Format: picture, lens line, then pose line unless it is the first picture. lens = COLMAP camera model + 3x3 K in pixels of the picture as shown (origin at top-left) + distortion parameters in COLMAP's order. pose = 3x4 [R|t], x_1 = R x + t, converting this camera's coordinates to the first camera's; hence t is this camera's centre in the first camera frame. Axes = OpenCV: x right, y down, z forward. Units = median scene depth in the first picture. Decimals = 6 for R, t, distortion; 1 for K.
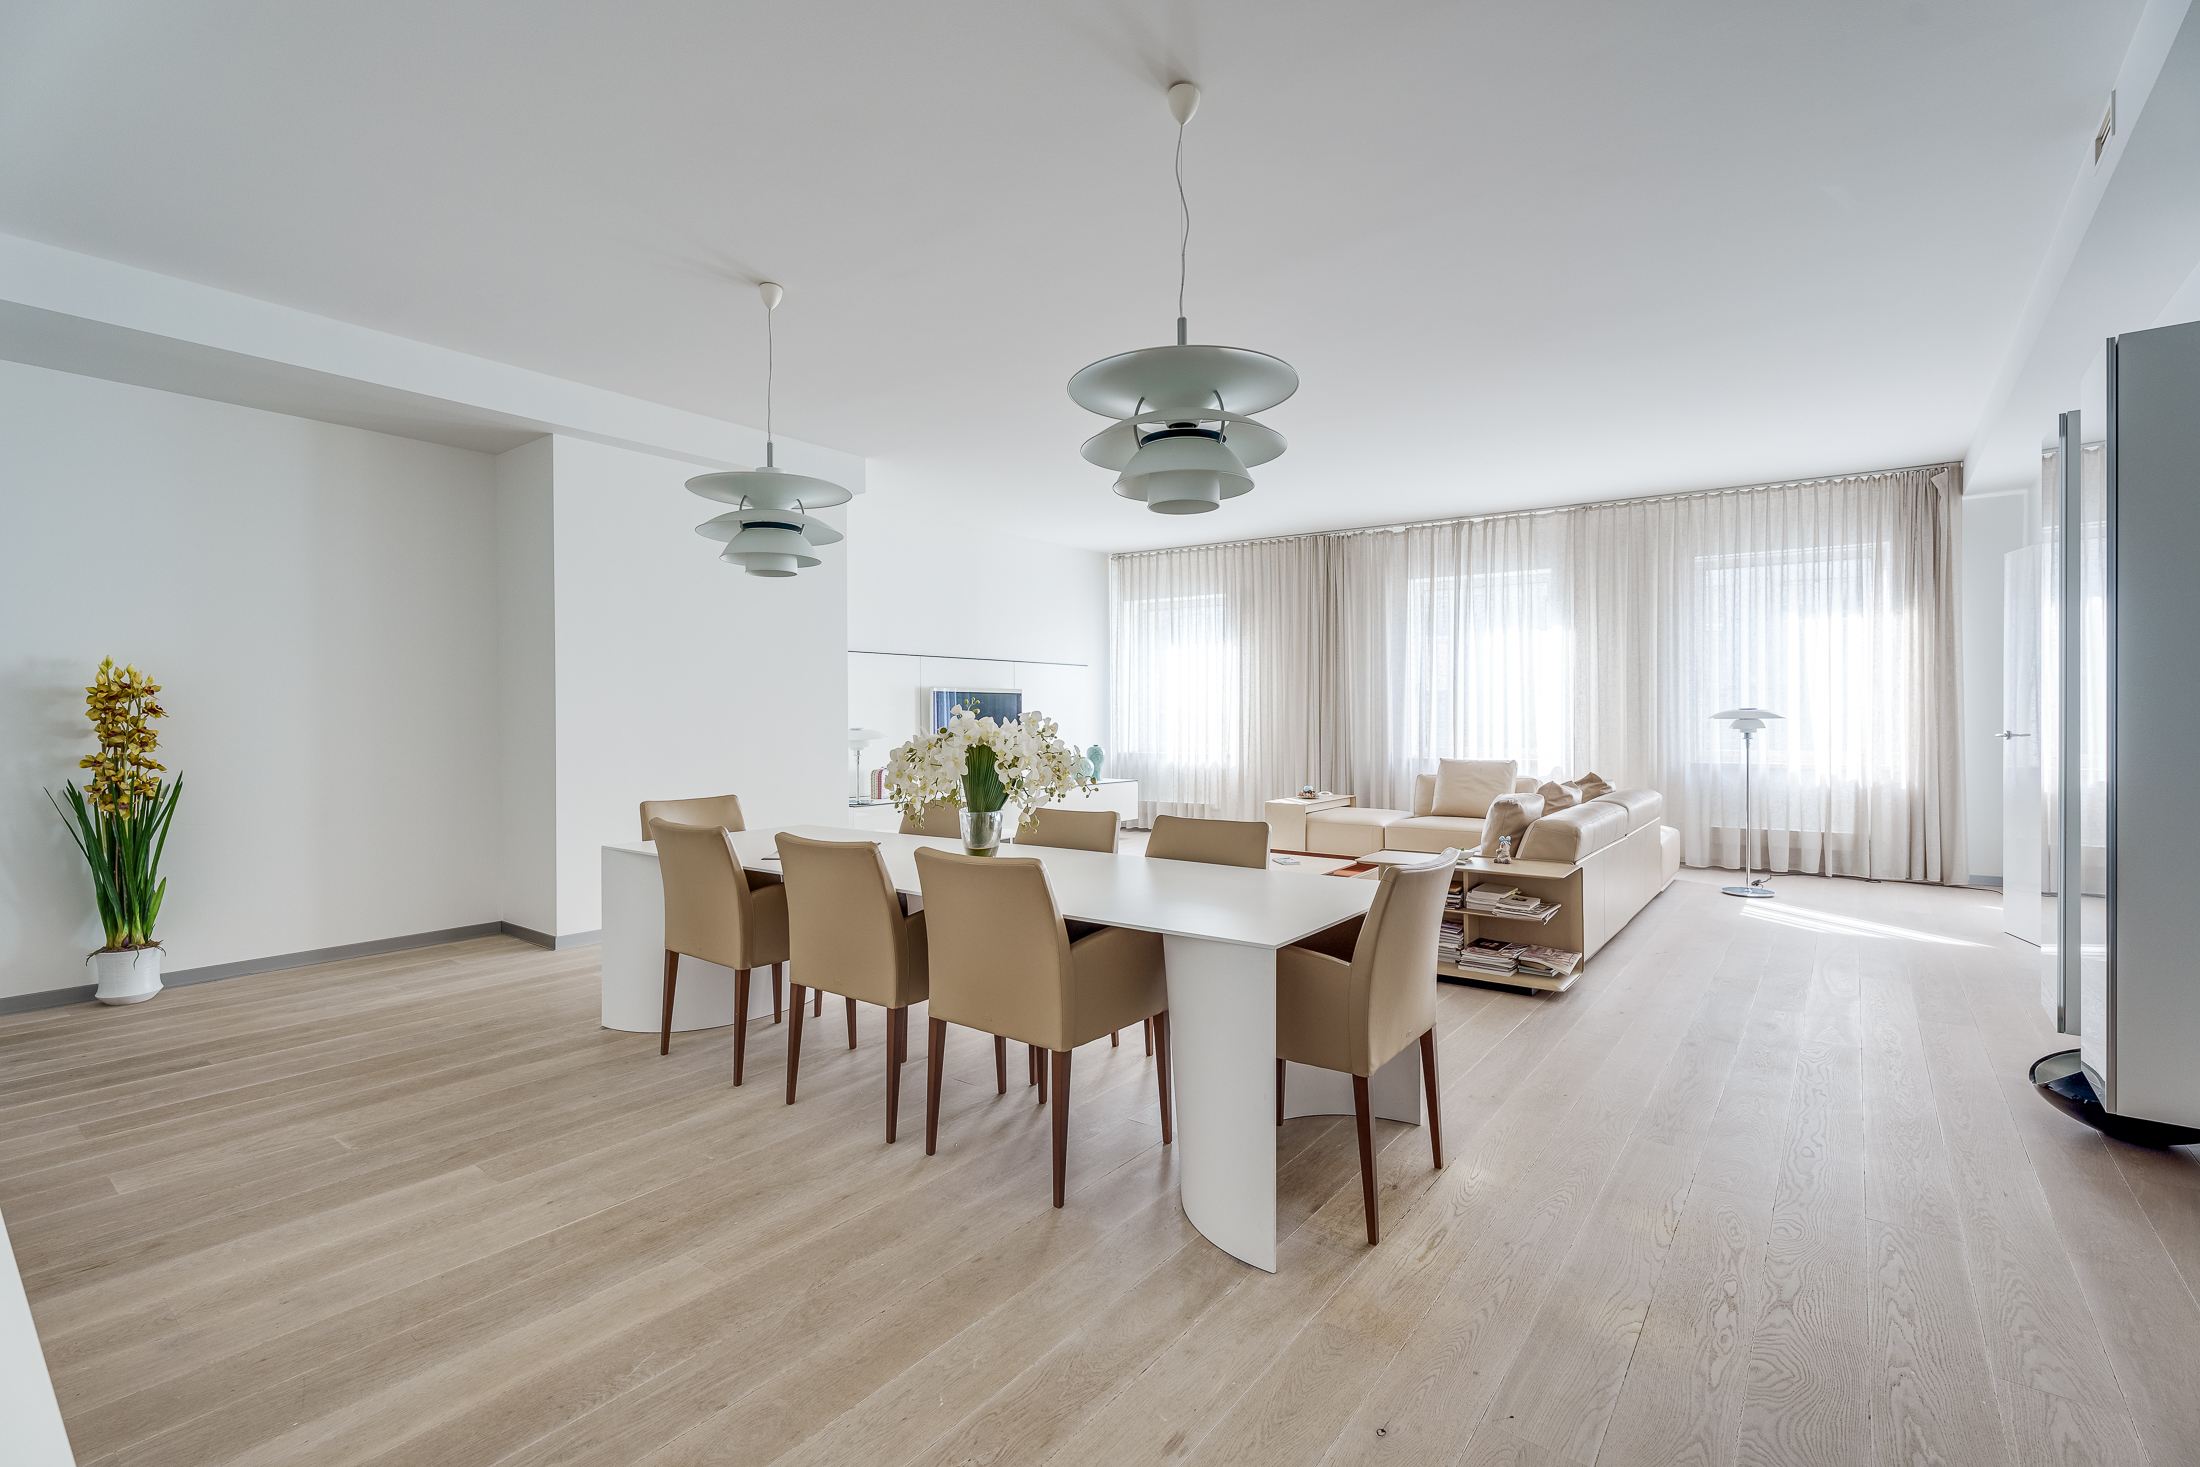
lens RADIAL K [[991.1, 0, 1123.7], [0, 991.1, 735.7], [0, 0, 1]] dist [0.002906, -0.001762]
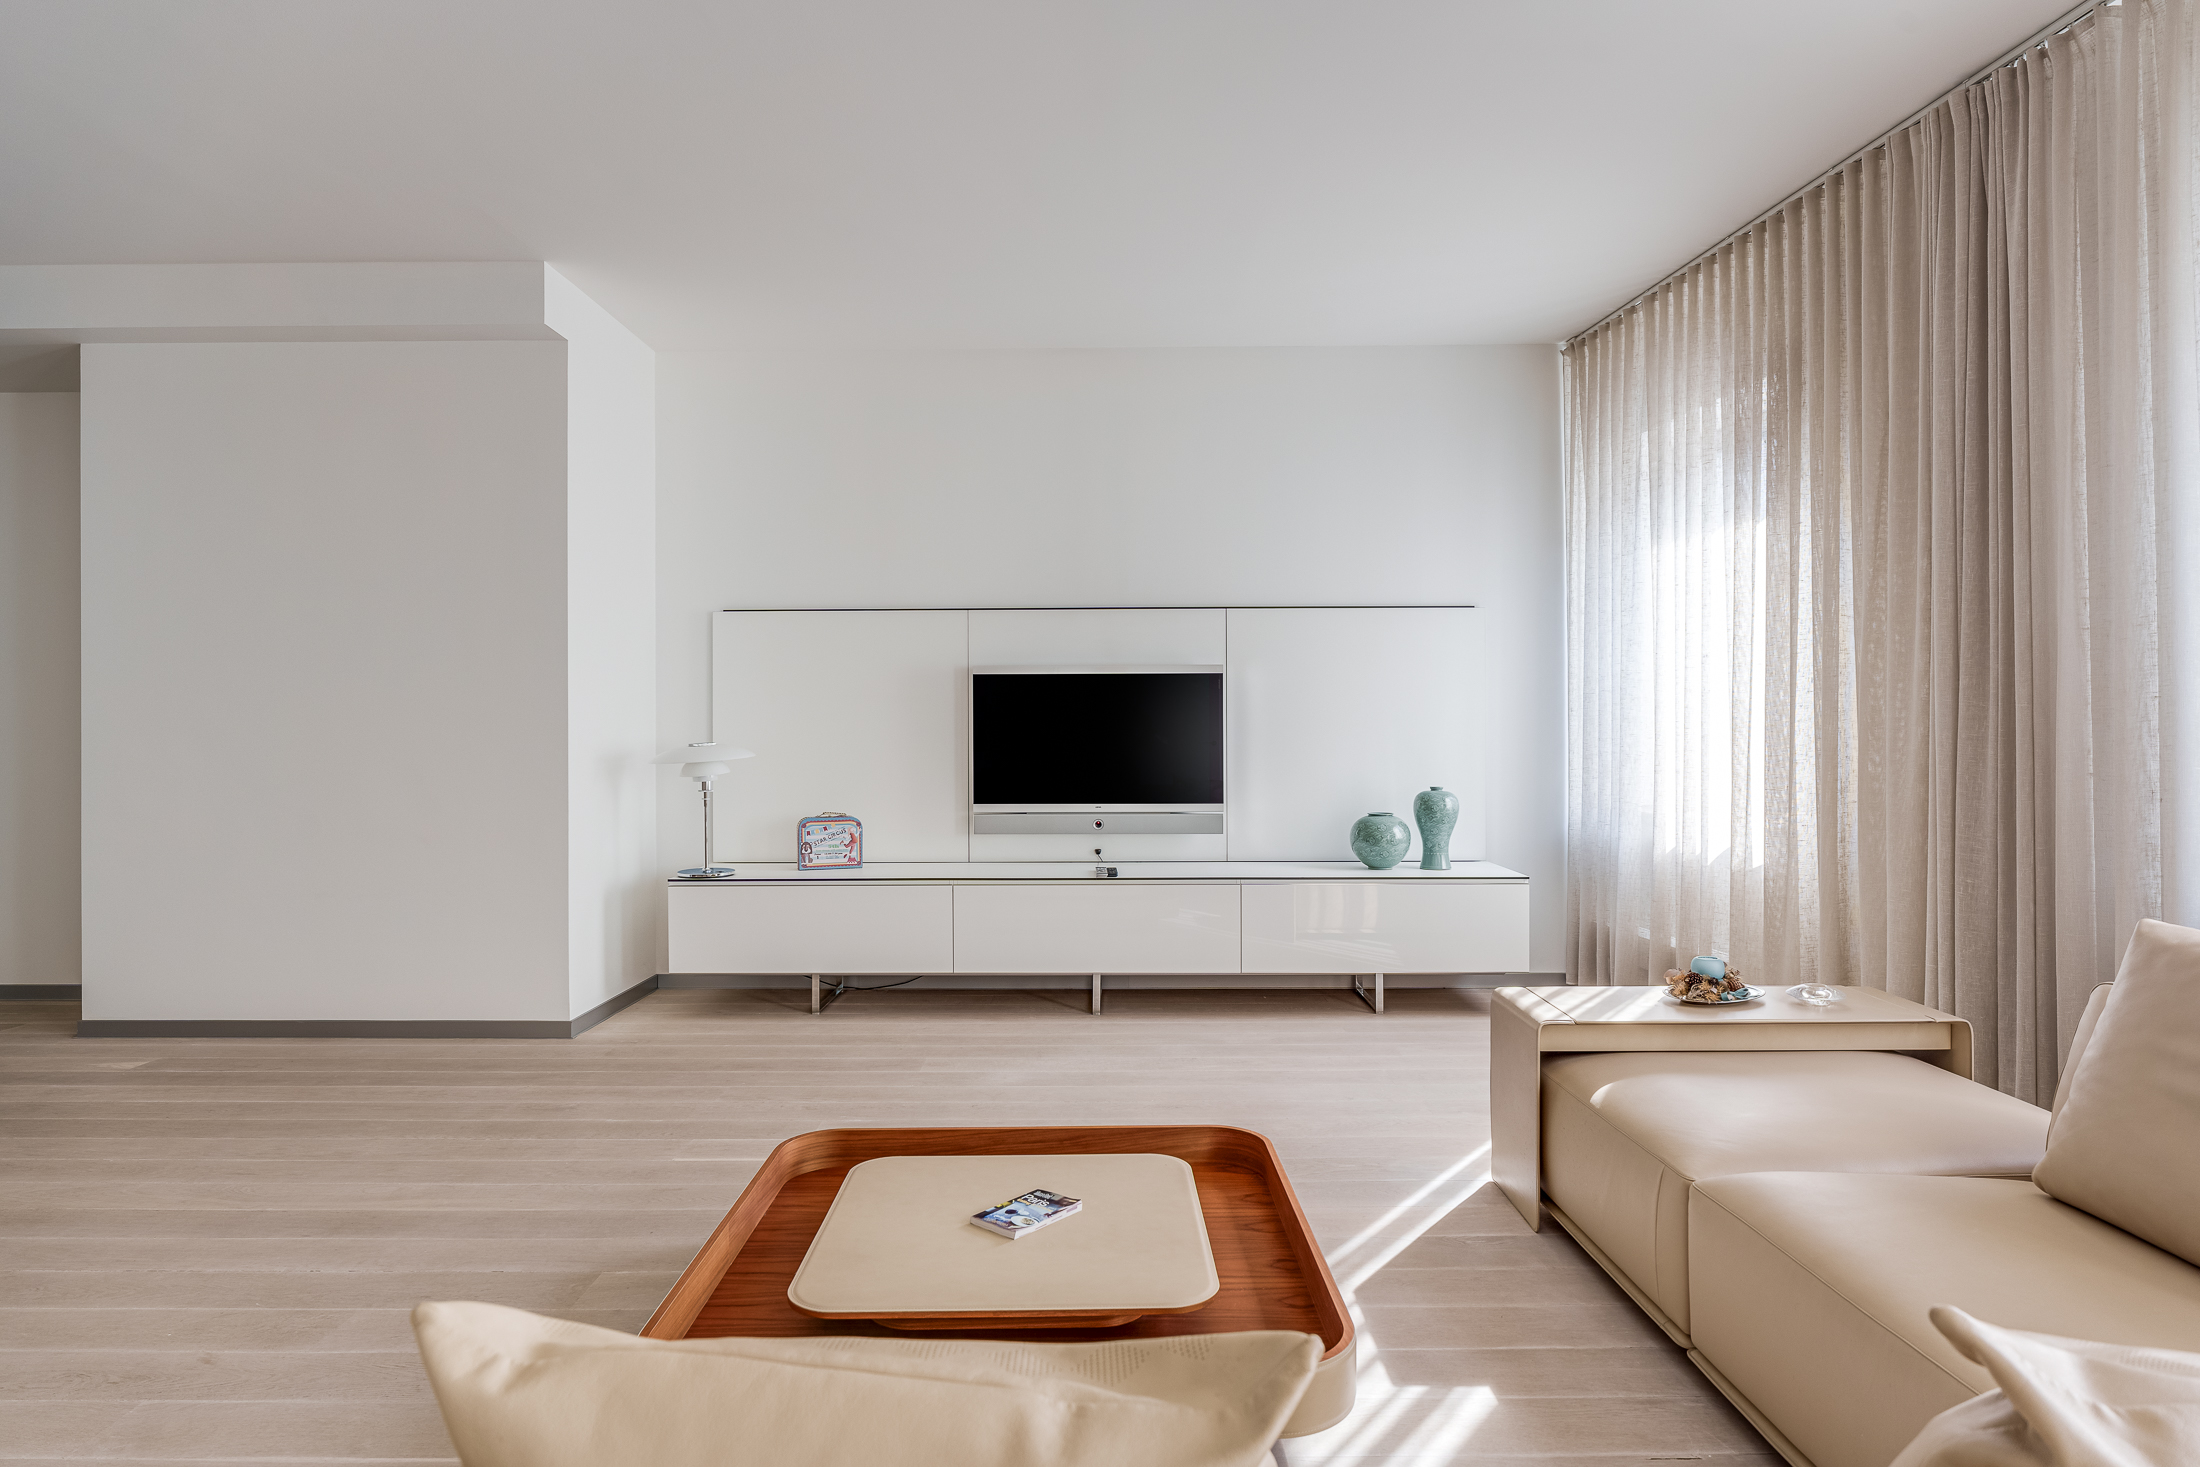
lens RADIAL K [[1265.9, 0, 1102.1], [0, 1265.9, 741.6], [0, 0, 1]] dist [-0.008527, 0.002941]
pose [[0.584549, 0.011949, -0.811271, 0.407310], [-0.015126, 0.999878, 0.003828, -0.012768], [0.811218, 0.010034, 0.584658, 0.677344]]
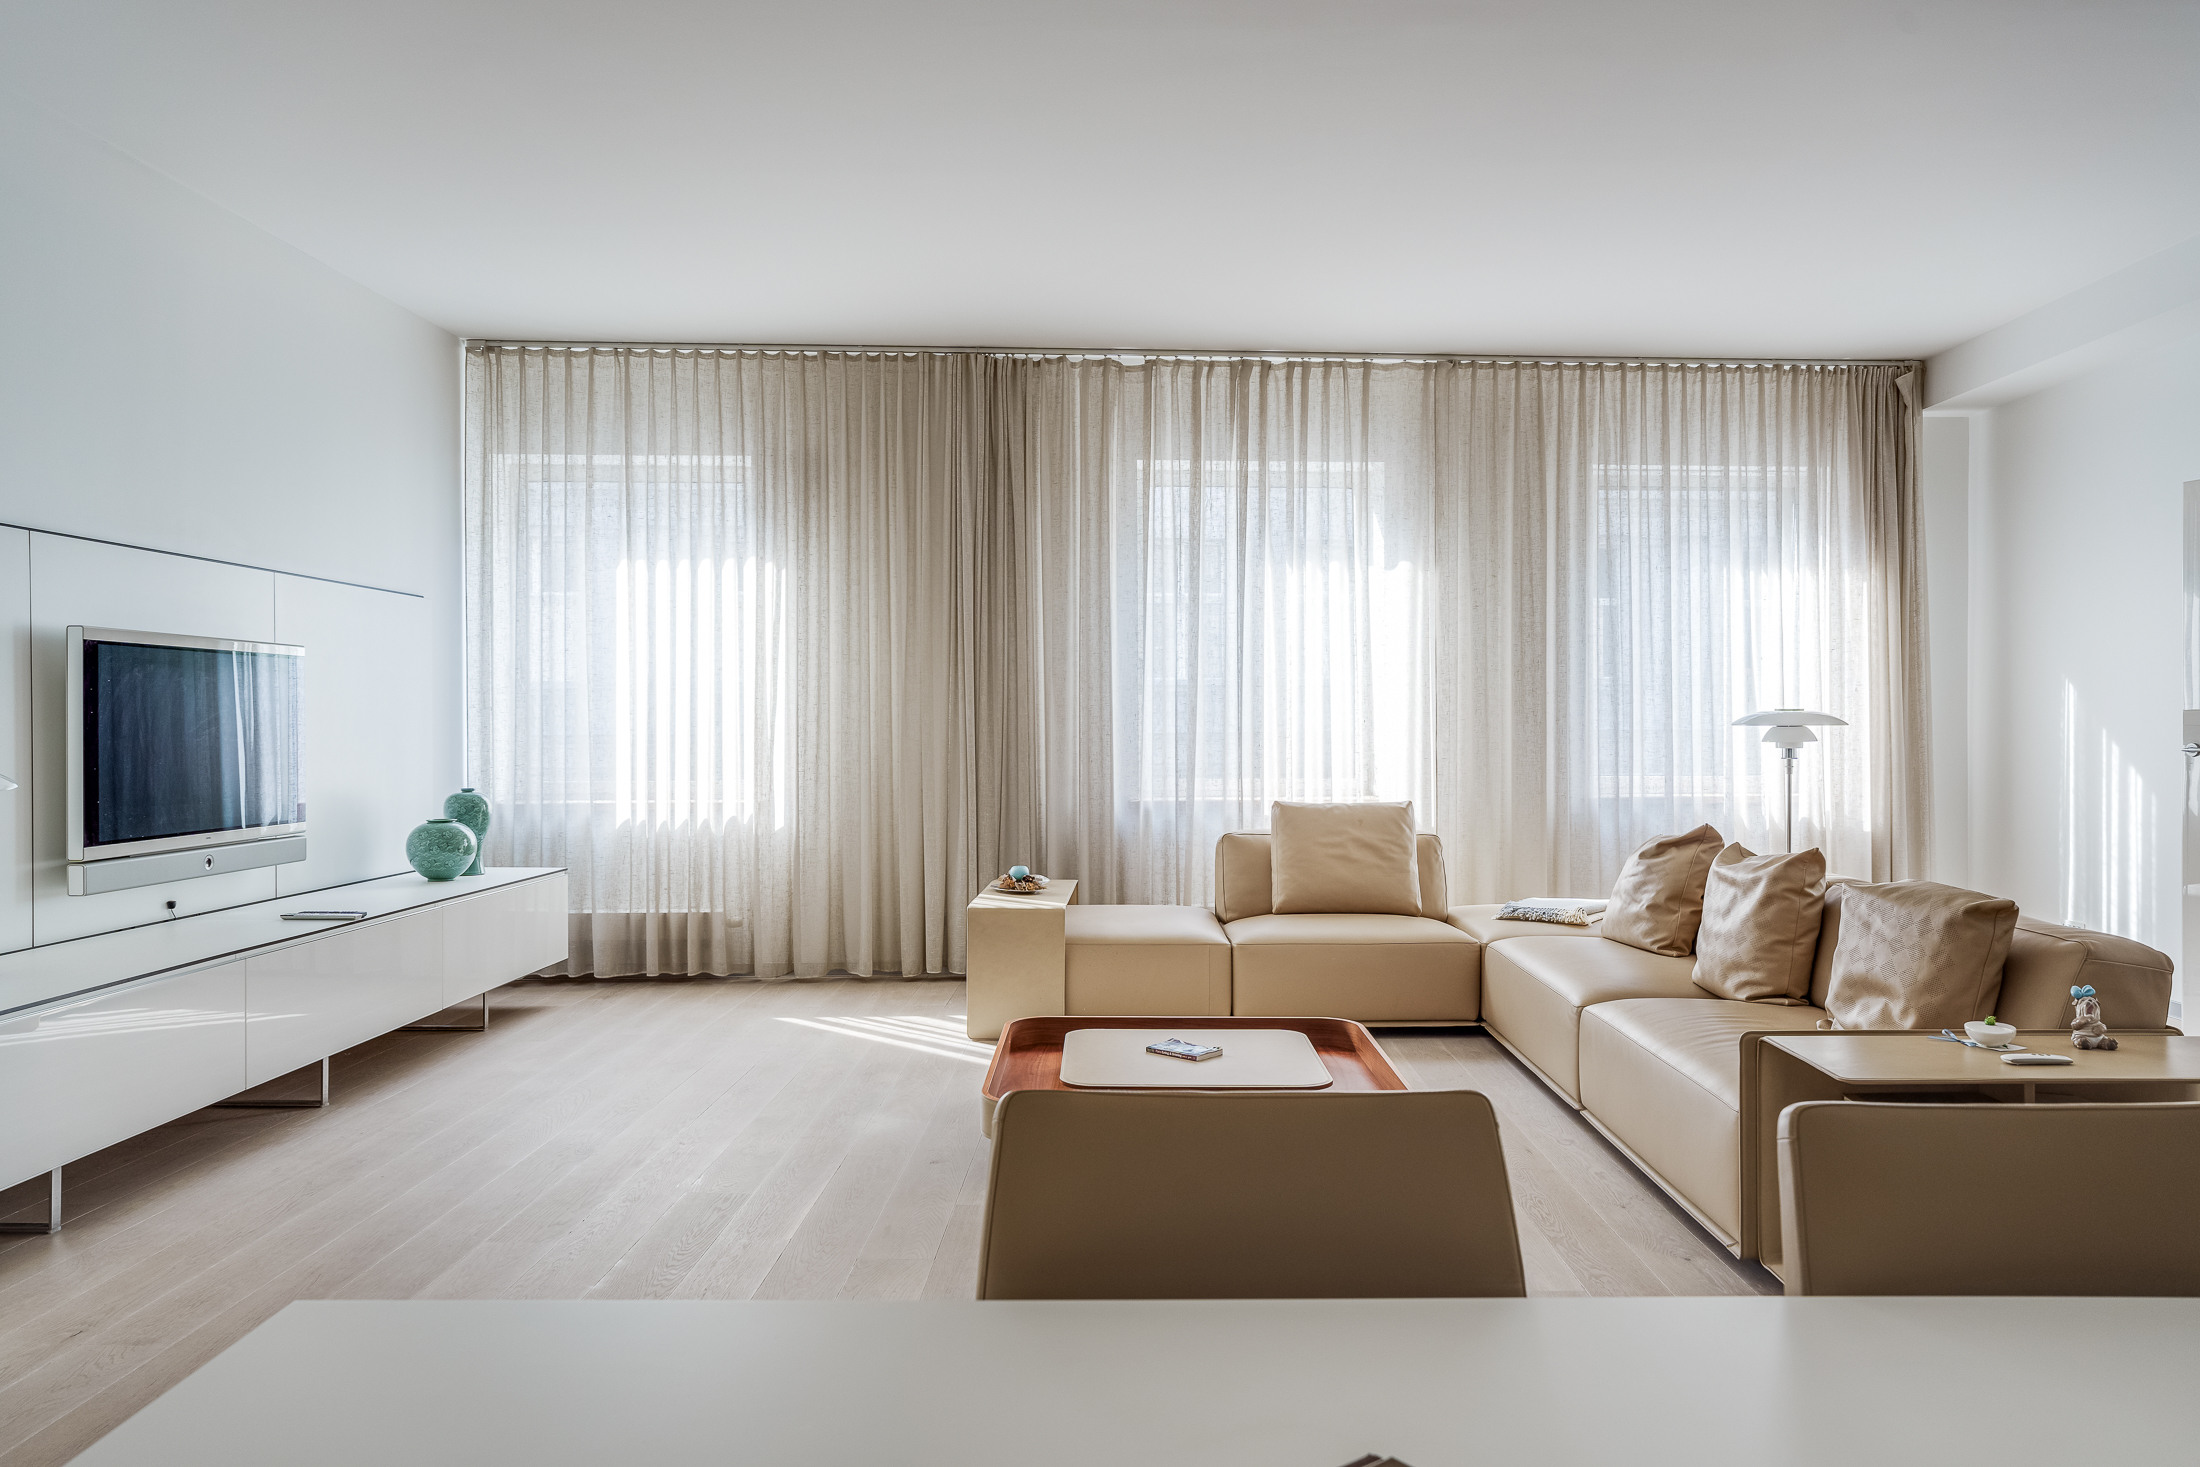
lens RADIAL K [[1501.4, 0, 1109.1], [0, 1501.4, 728.8], [0, 0, 1]] dist [0.004219, 0.002811]
pose [[0.815596, 0.002660, 0.578615, -0.207040], [0.009361, 0.999798, -0.017790, -0.002271], [-0.578546, 0.019926, 0.815406, 0.411758]]
